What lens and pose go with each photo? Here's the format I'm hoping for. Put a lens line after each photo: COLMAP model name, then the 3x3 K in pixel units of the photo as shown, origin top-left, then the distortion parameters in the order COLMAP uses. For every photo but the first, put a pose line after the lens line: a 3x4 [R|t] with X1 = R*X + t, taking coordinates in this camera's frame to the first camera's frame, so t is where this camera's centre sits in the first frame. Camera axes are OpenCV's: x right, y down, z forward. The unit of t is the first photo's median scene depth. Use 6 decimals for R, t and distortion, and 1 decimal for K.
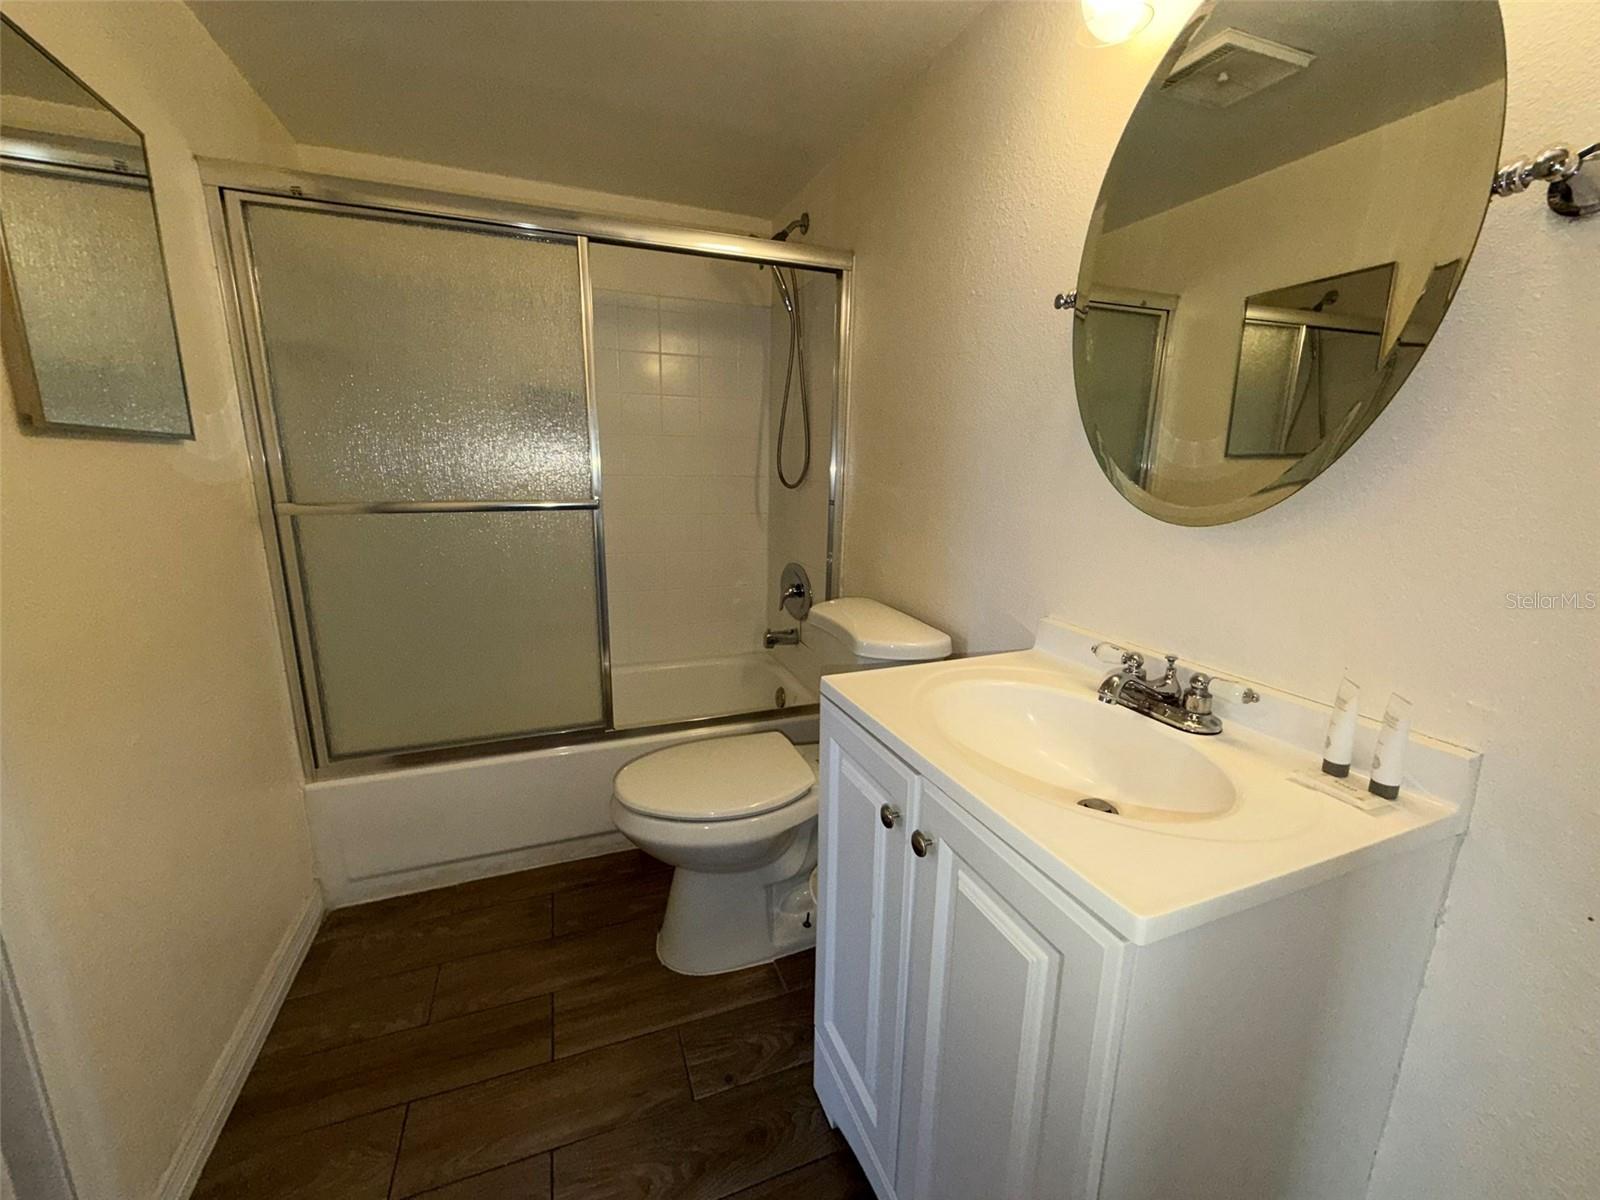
lens RADIAL K [[638.9, 0, 798.5], [0, 638.9, 598.9], [0, 0, 1]] dist [-0.001320, 0.001251]
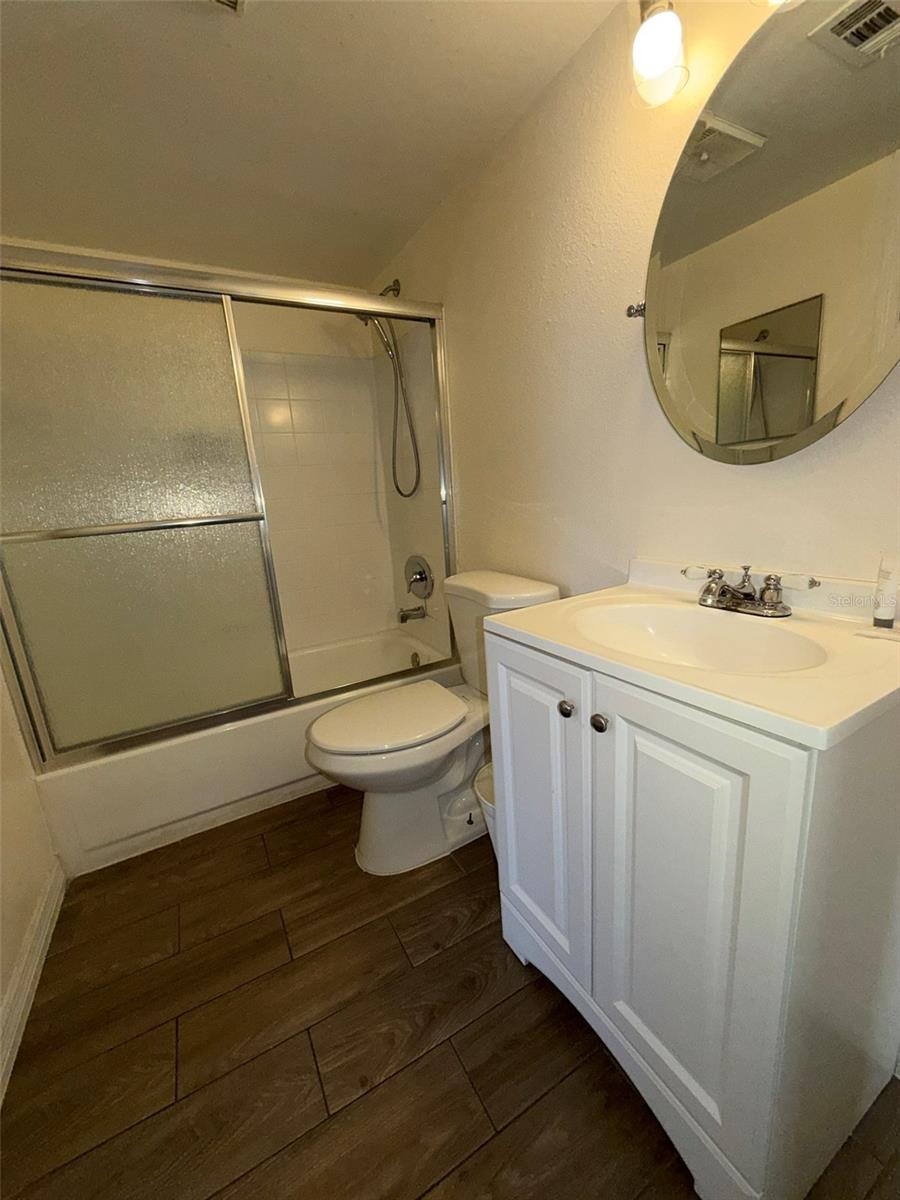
lens RADIAL K [[479.2, 0, 450.0], [0, 479.2, 604.5], [0, 0, 1]] dist [-0.001320, 0.001251]
pose [[0.986452, -0.114342, 0.117635, -0.100551], [0.112753, 0.993420, 0.020098, 0.050155], [-0.119159, -0.006562, 0.992854, 0.044529]]
